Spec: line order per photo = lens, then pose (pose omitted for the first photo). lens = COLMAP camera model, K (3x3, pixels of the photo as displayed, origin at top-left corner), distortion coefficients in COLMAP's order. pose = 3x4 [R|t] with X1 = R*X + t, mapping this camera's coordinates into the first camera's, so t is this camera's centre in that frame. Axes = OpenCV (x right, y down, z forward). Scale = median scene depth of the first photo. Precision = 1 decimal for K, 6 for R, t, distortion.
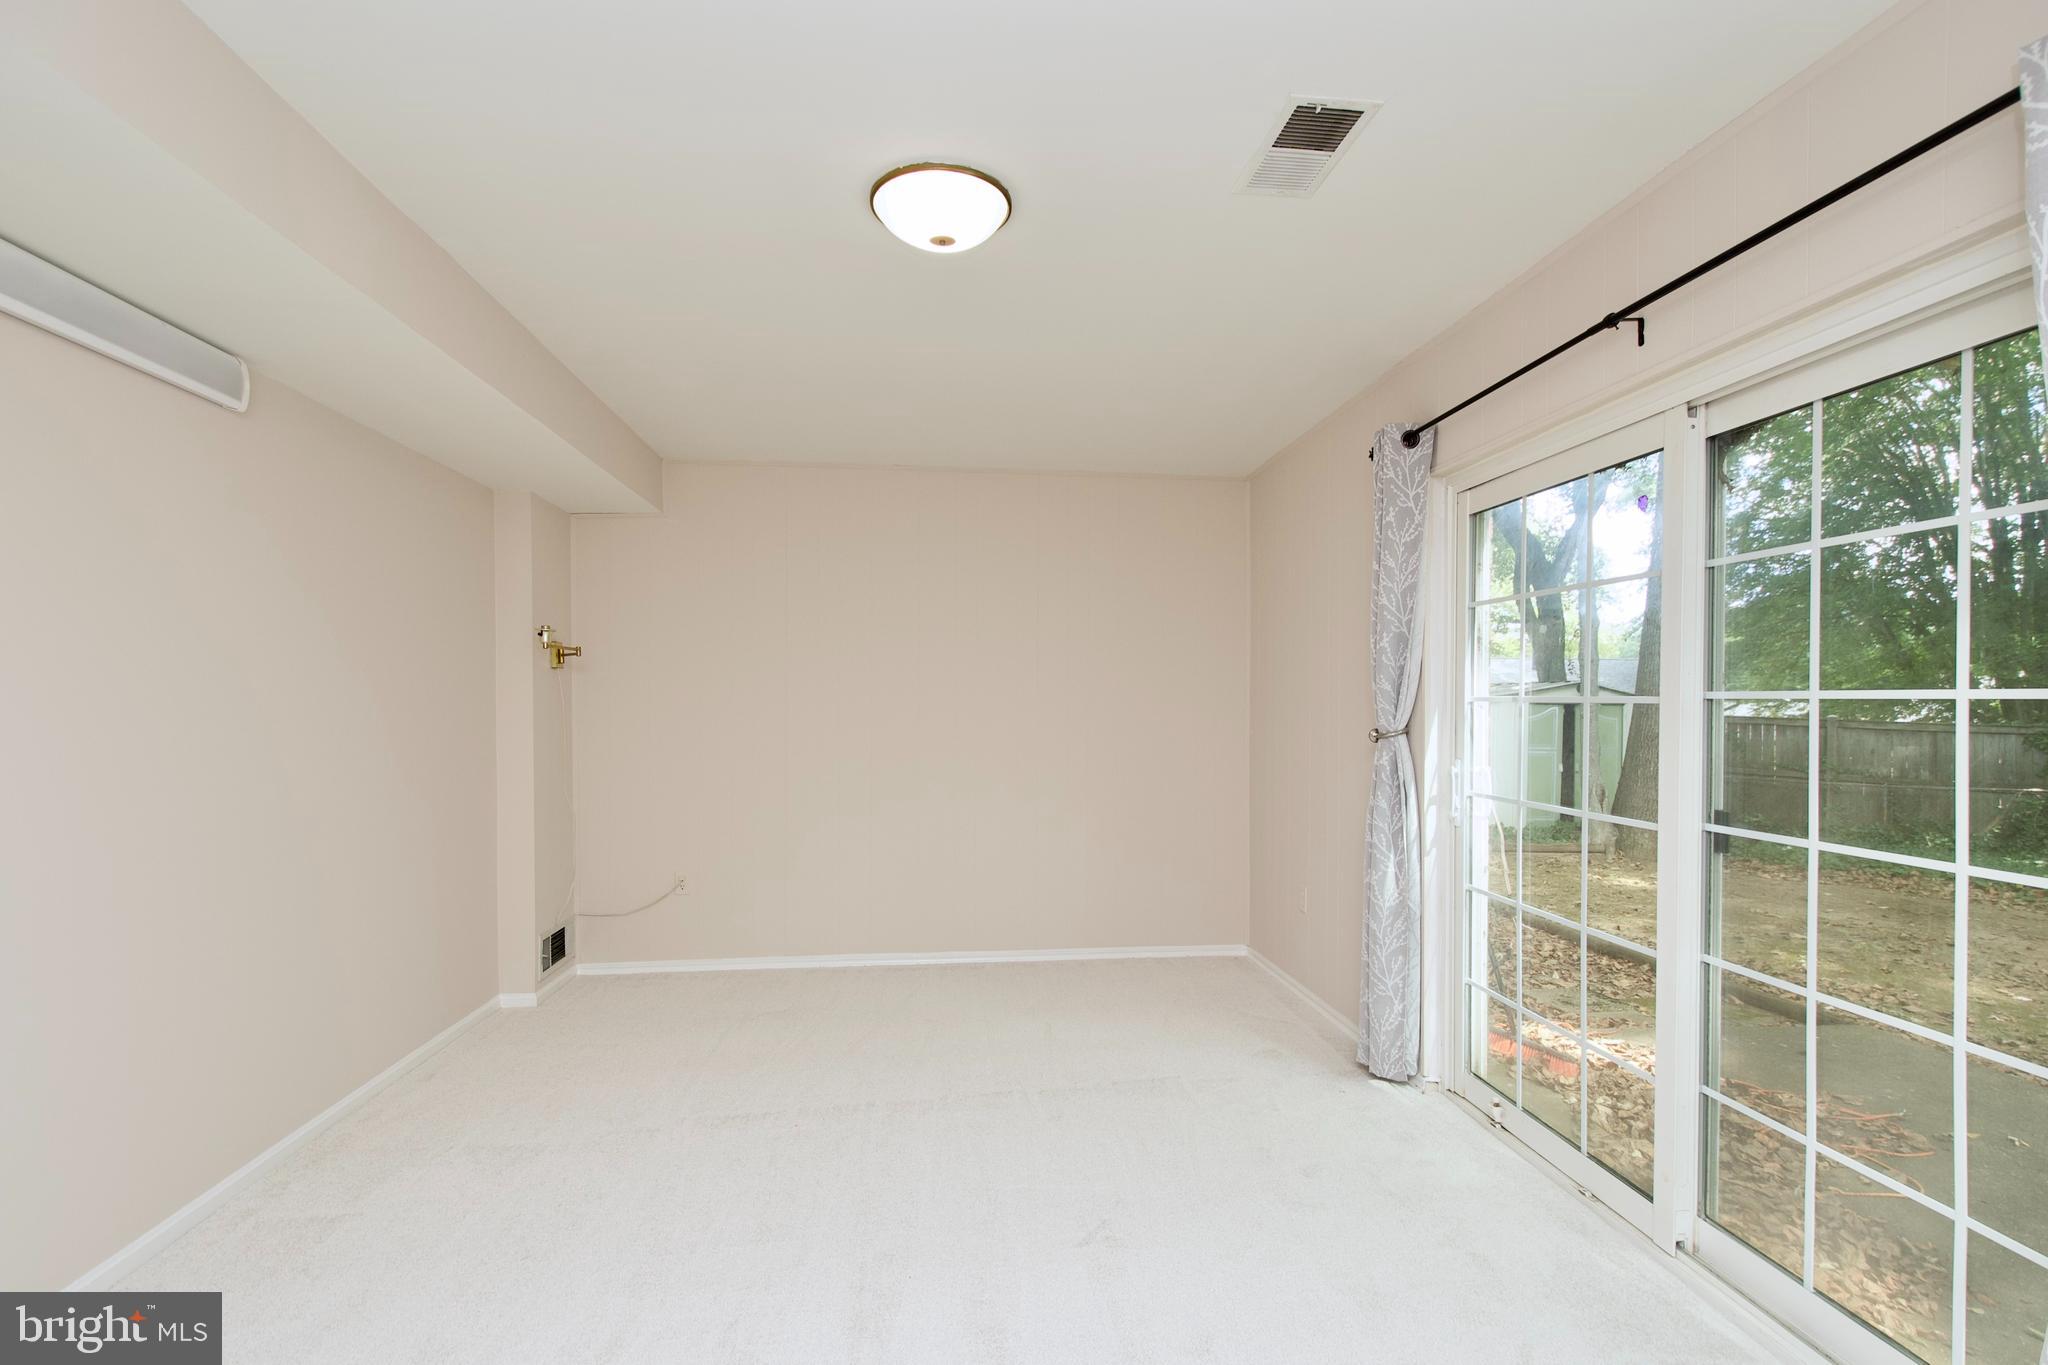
lens RADIAL K [[884.2, 0, 1023.0], [0, 884.2, 711.9], [0, 0, 1]] dist [0.002557, -0.003781]
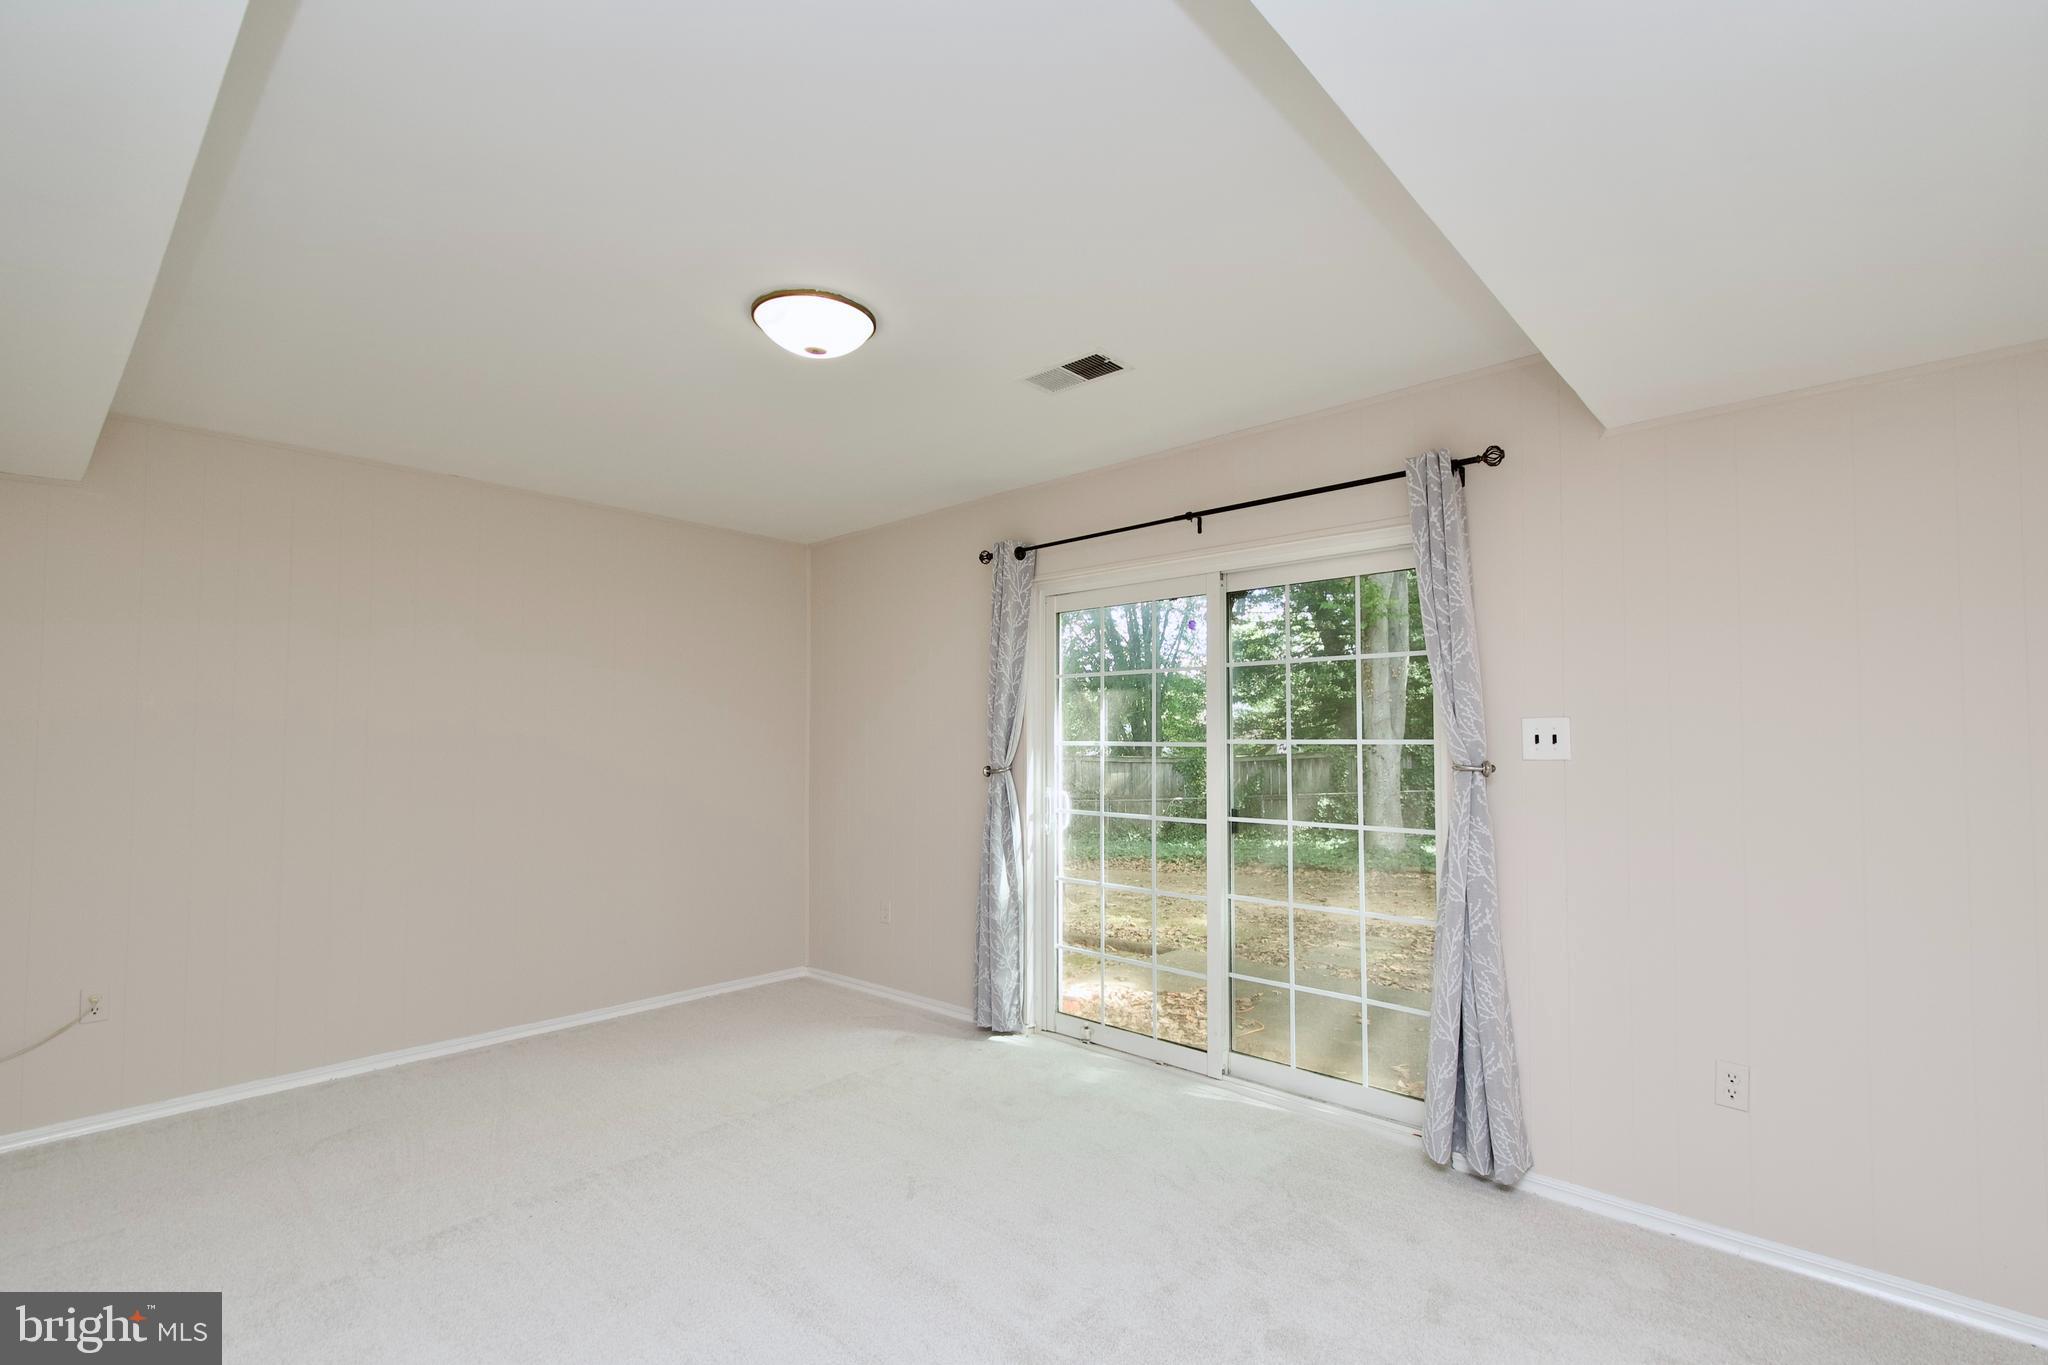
lens RADIAL K [[884.2, 0, 1023.0], [0, 884.2, 711.9], [0, 0, 1]] dist [0.002557, -0.003781]
pose [[0.753338, 0.023130, 0.657226, -0.446378], [0.006583, 0.999066, -0.042706, -0.004579], [-0.657600, 0.036498, 0.752483, -0.022295]]
